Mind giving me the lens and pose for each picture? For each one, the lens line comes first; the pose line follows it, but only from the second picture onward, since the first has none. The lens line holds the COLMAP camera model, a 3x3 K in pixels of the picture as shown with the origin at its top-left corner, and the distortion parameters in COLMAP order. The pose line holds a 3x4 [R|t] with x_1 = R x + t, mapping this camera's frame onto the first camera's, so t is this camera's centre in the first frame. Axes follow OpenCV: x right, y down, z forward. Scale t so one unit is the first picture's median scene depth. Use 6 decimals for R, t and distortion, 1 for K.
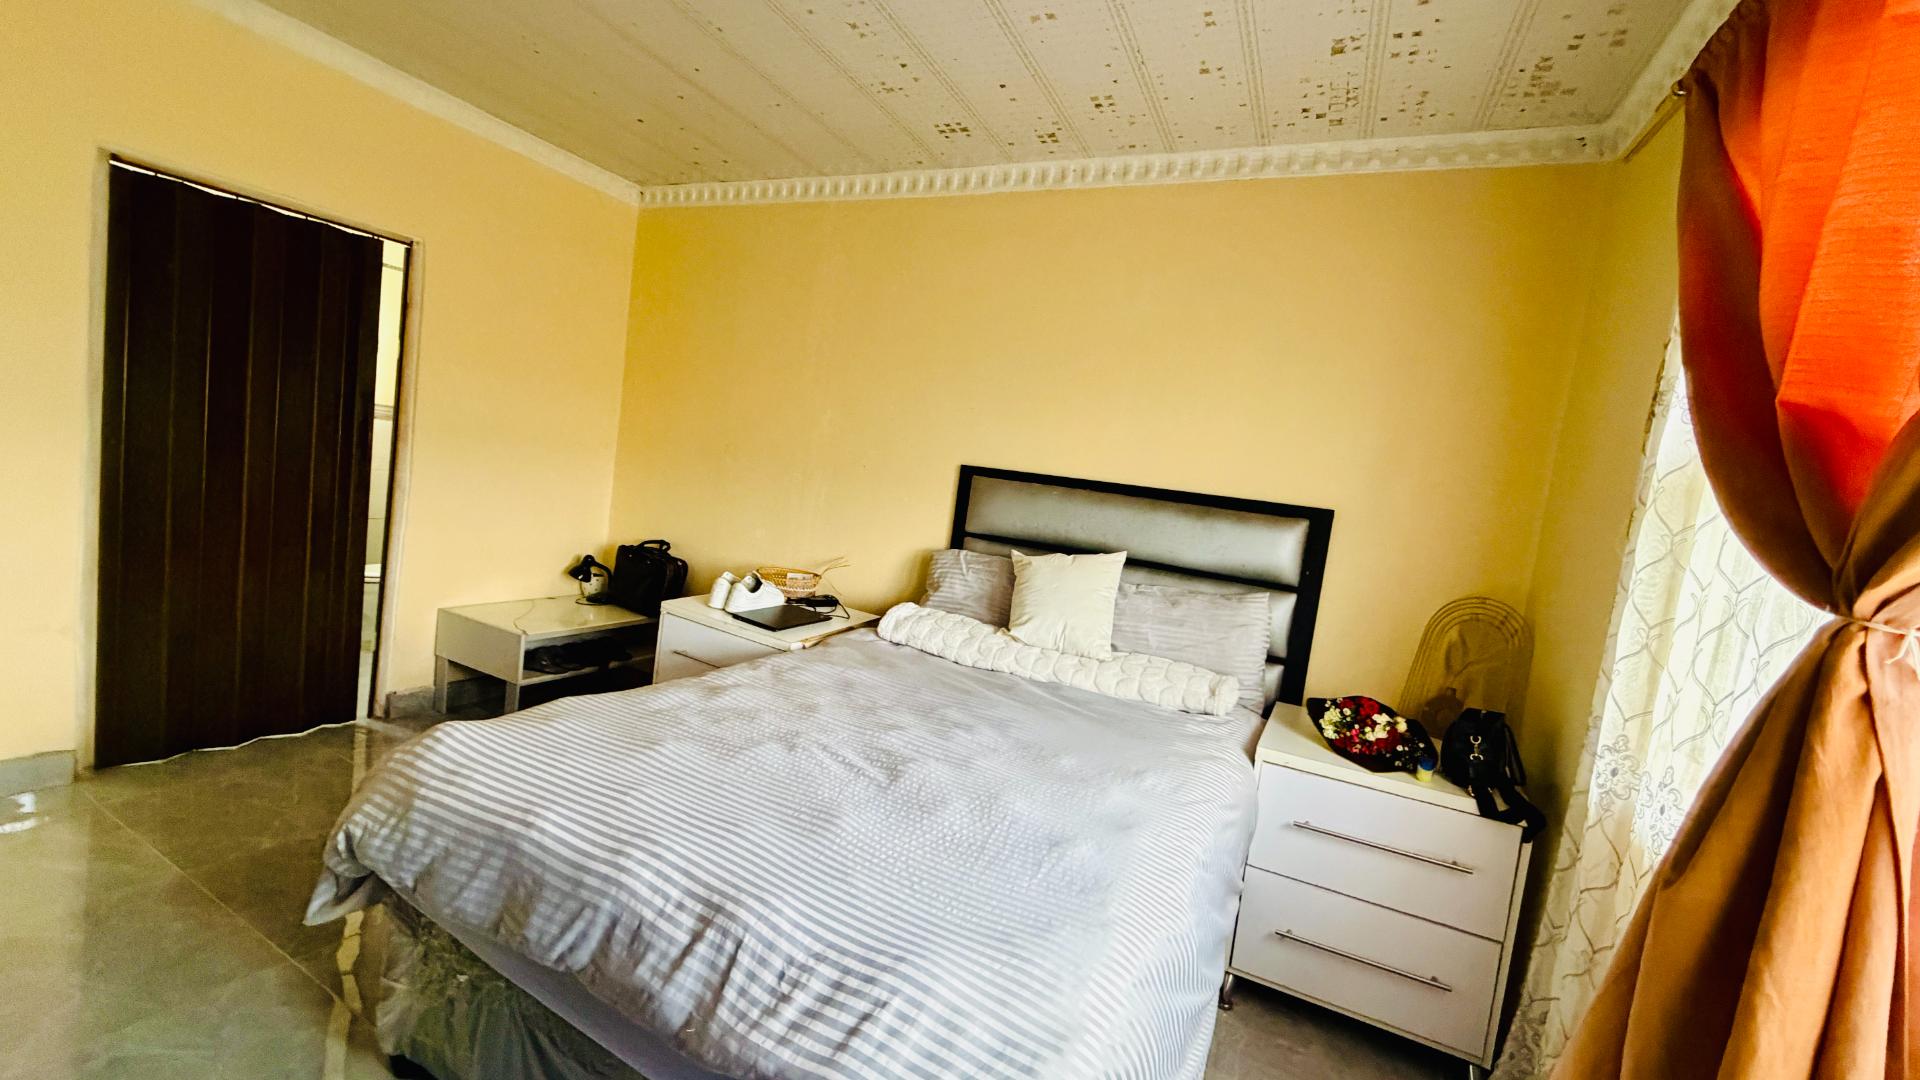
lens RADIAL K [[765.5, 0, 957.9], [0, 765.5, 540.5], [0, 0, 1]] dist [-0.000316, 0.000208]
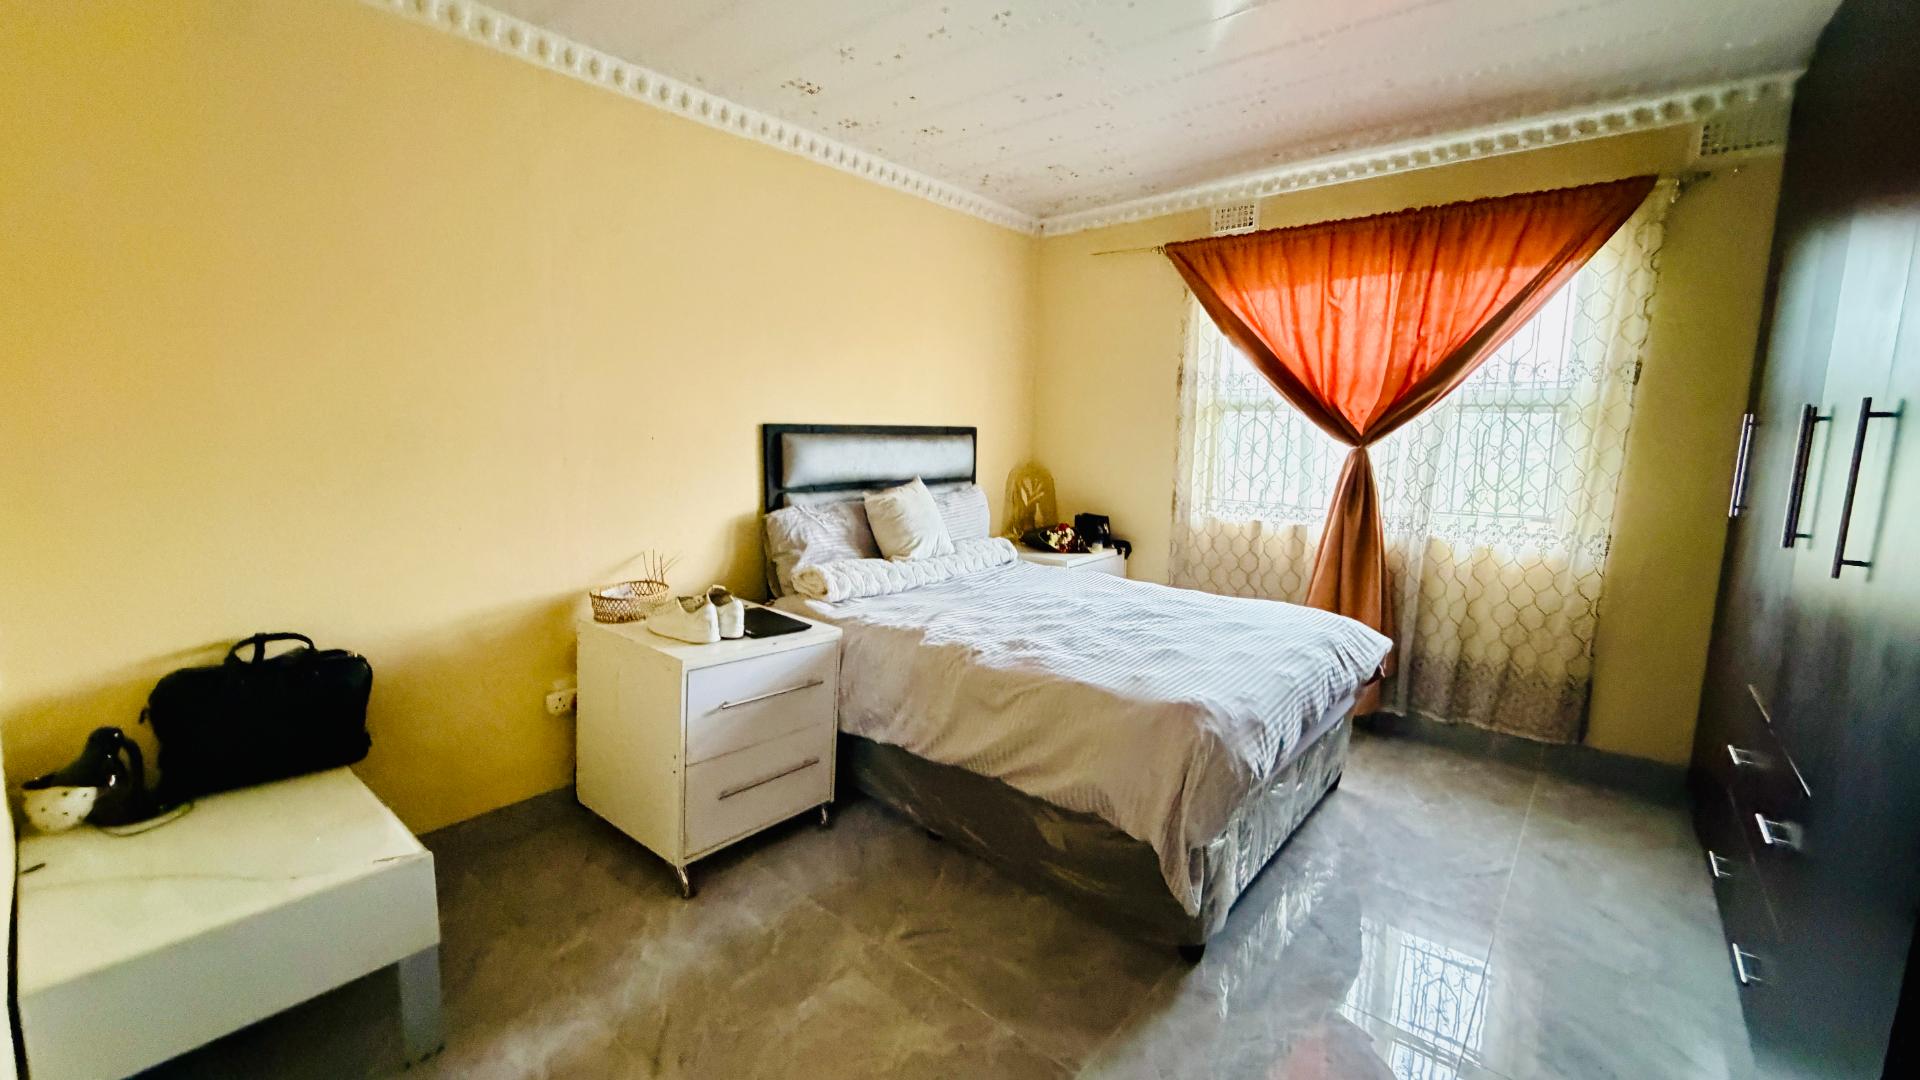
lens RADIAL K [[765.5, 0, 957.9], [0, 765.5, 540.5], [0, 0, 1]] dist [-0.000316, 0.000208]
pose [[0.238944, -0.266964, 0.933615, -1.013961], [0.092305, 0.963356, 0.251844, -0.201737], [-0.966636, 0.026001, 0.254830, 0.561299]]
